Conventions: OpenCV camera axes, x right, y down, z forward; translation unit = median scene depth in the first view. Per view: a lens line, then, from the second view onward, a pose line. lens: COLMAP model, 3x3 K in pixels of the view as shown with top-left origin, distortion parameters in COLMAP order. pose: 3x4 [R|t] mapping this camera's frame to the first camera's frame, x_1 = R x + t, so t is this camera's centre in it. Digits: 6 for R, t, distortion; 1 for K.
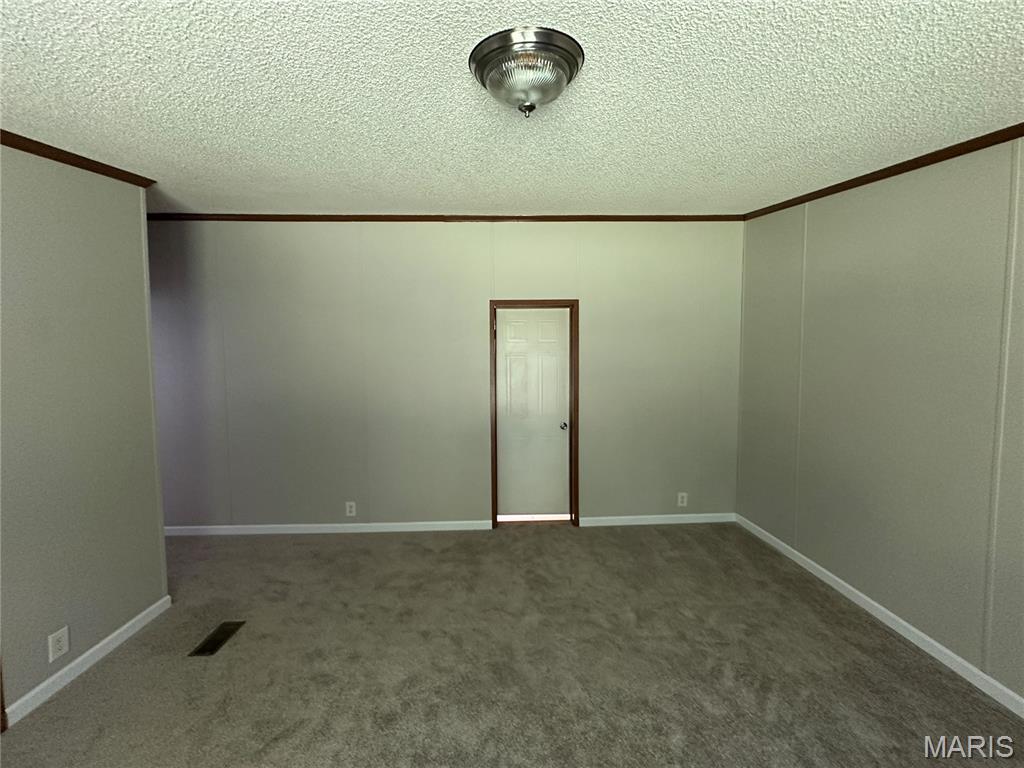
lens RADIAL K [[408.3, 0, 512.0], [0, 408.3, 384.0], [0, 0, 1]] dist [0.042734, 0.000041]
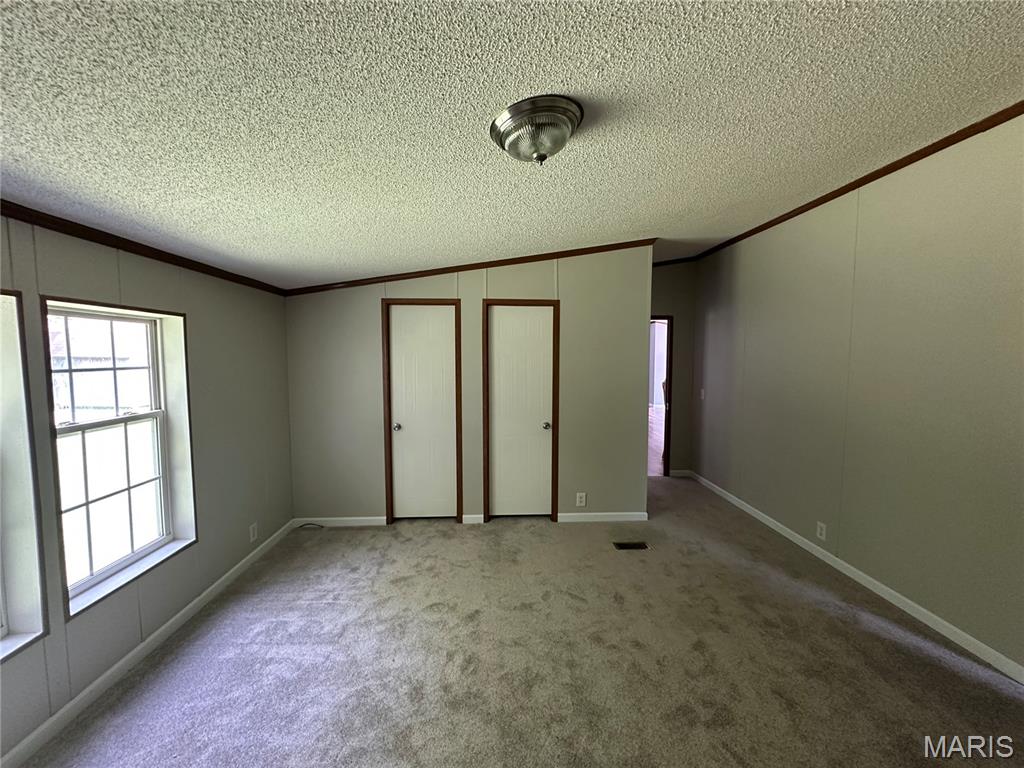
lens RADIAL K [[415.1, 0, 512.0], [0, 415.1, 384.0], [0, 0, 1]] dist [-0.000844, -0.000124]
pose [[0.023123, 0.071936, -0.997141, 0.709738], [-0.062251, 0.995576, 0.070380, -0.035022], [0.997793, 0.060446, 0.027499, 0.522594]]
